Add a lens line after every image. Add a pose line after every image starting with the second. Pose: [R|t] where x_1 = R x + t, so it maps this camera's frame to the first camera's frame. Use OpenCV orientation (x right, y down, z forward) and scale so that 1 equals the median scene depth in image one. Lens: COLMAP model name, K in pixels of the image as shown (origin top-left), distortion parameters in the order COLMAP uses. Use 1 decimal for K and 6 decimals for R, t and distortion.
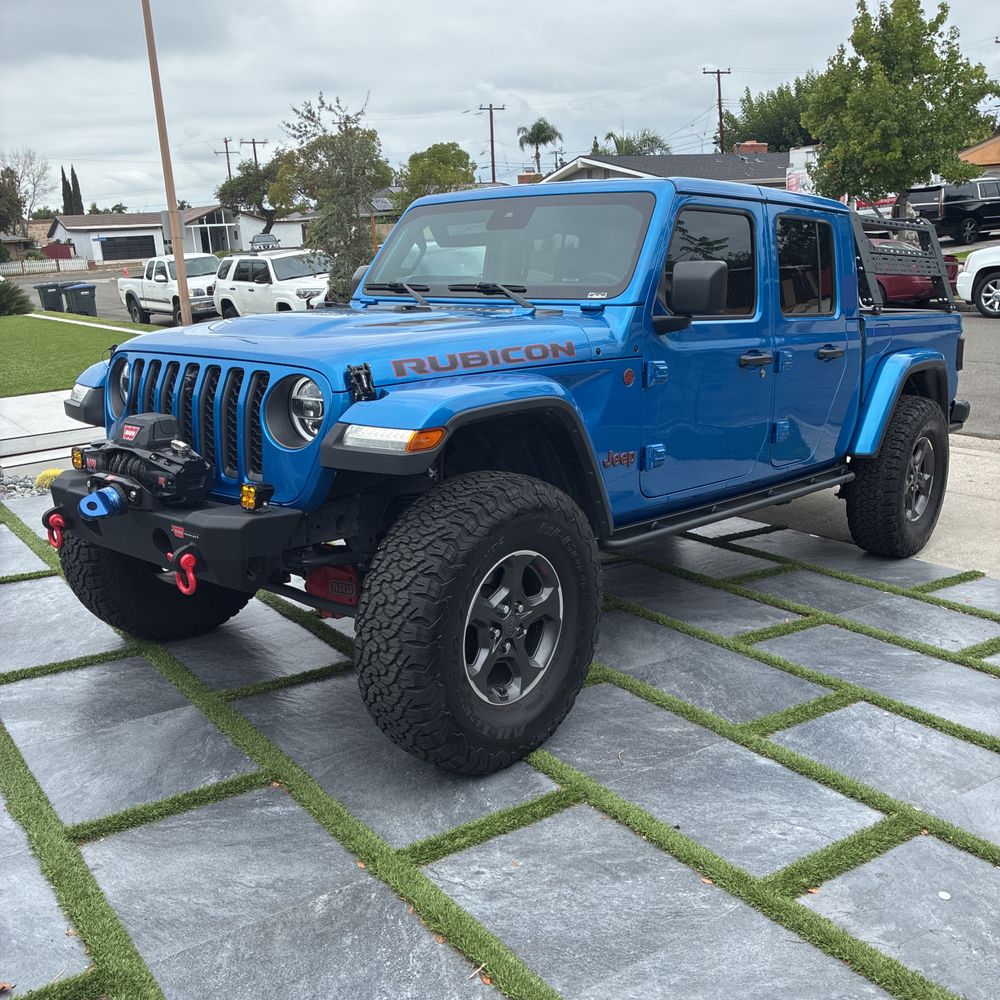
lens RADIAL K [[1021.6, 0, 502.0], [0, 1021.6, 504.6], [0, 0, 1]] dist [0.039477, -0.018070]
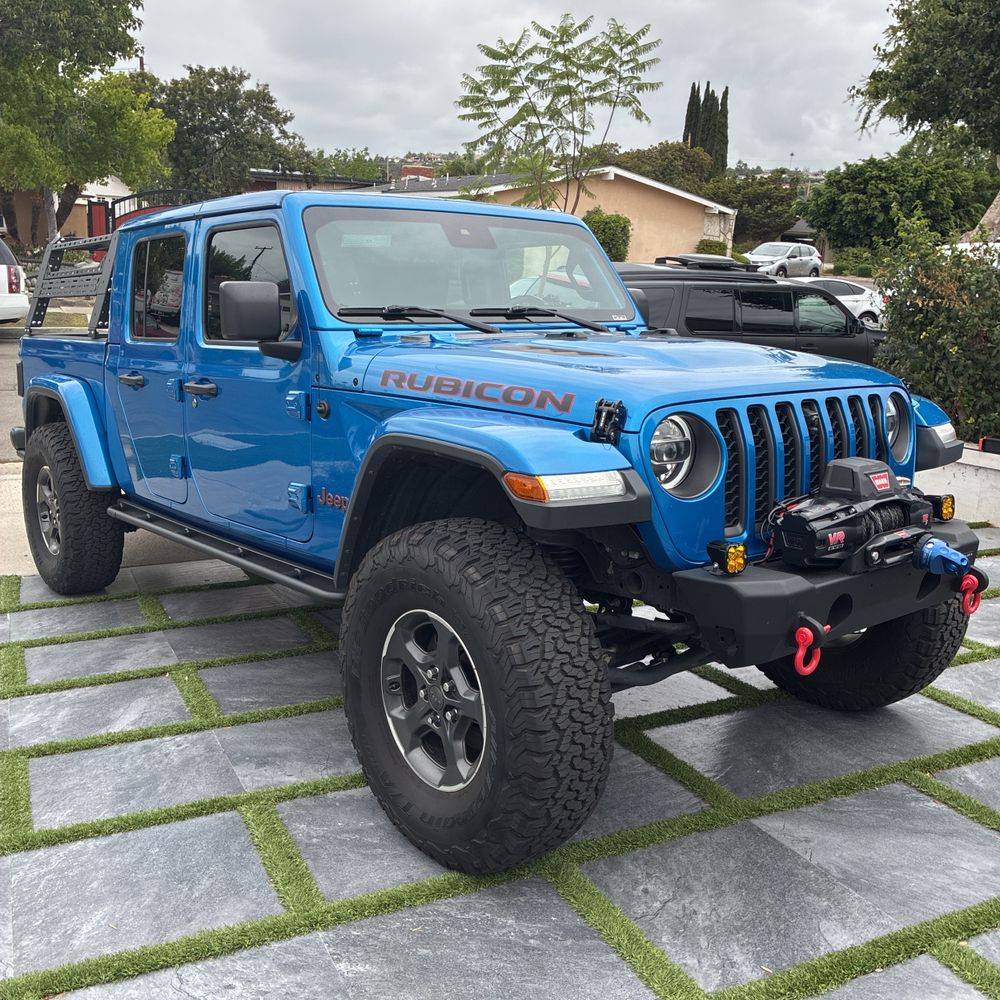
lens RADIAL K [[1029.4, 0, 504.1], [0, 1029.4, 487.6], [0, 0, 1]] dist [0.055490, -0.074333]
pose [[0.171208, -0.176540, 0.969289, -0.866959], [0.210833, 0.967590, 0.138991, -0.173649], [-0.962412, 0.180562, 0.202880, 0.777093]]
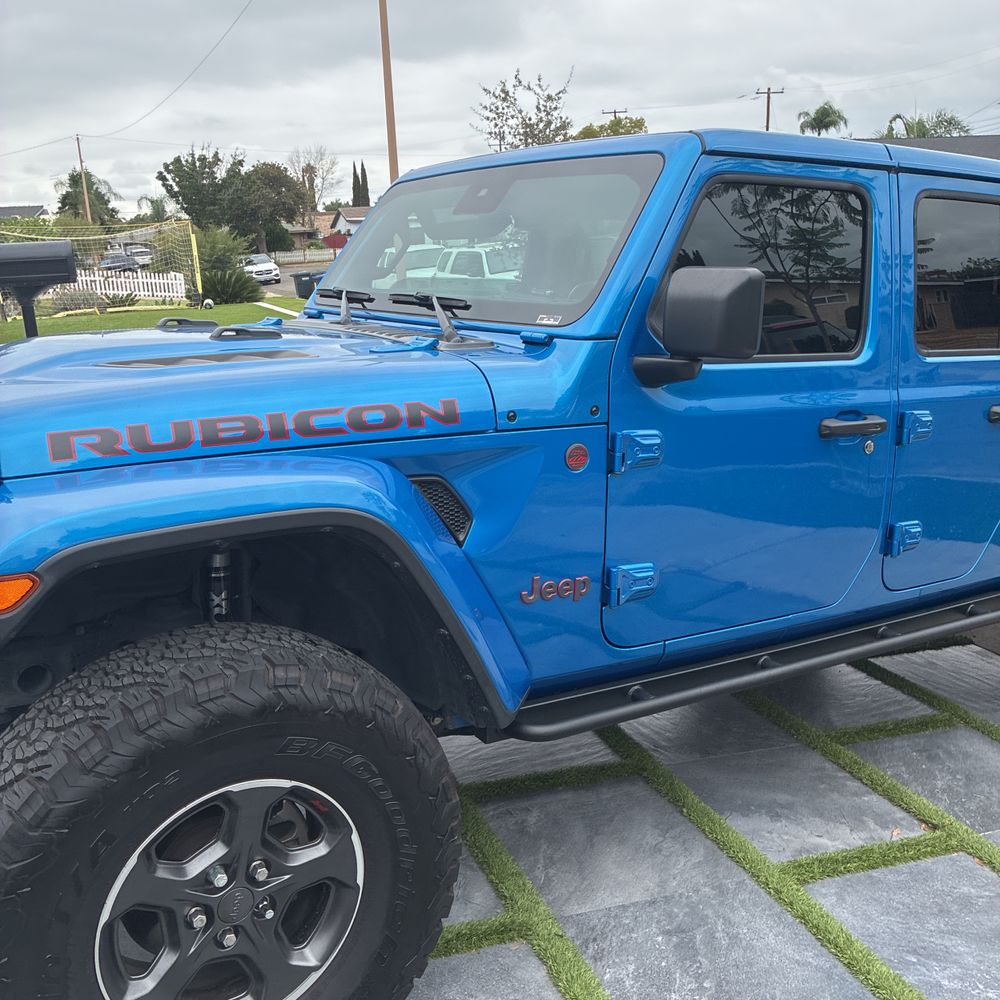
lens RADIAL K [[1018.5, 0, 492.3], [0, 1018.5, 503.9], [0, 0, 1]] dist [0.026717, 0.012980]
pose [[0.964252, 0.074911, -0.254180, 0.188686], [-0.072835, 0.997189, 0.017582, -0.085303], [0.254782, 0.001560, 0.966997, 0.332447]]
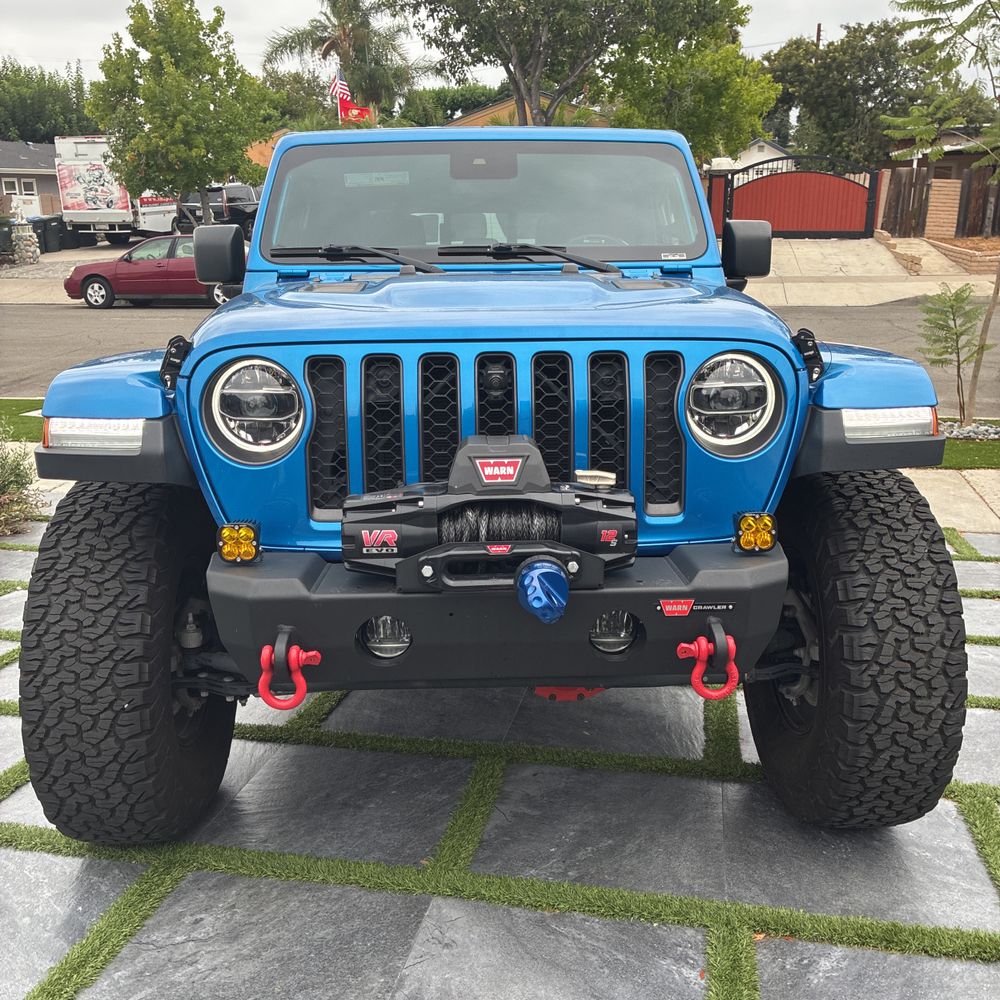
lens RADIAL K [[1029.4, 0, 504.1], [0, 1029.4, 487.6], [0, 0, 1]] dist [0.055490, -0.074333]
pose [[0.735845, -0.145637, 0.661304, -0.520739], [0.159637, 0.986381, 0.039597, -0.057330], [-0.658064, 0.076431, 0.749073, 0.379534]]
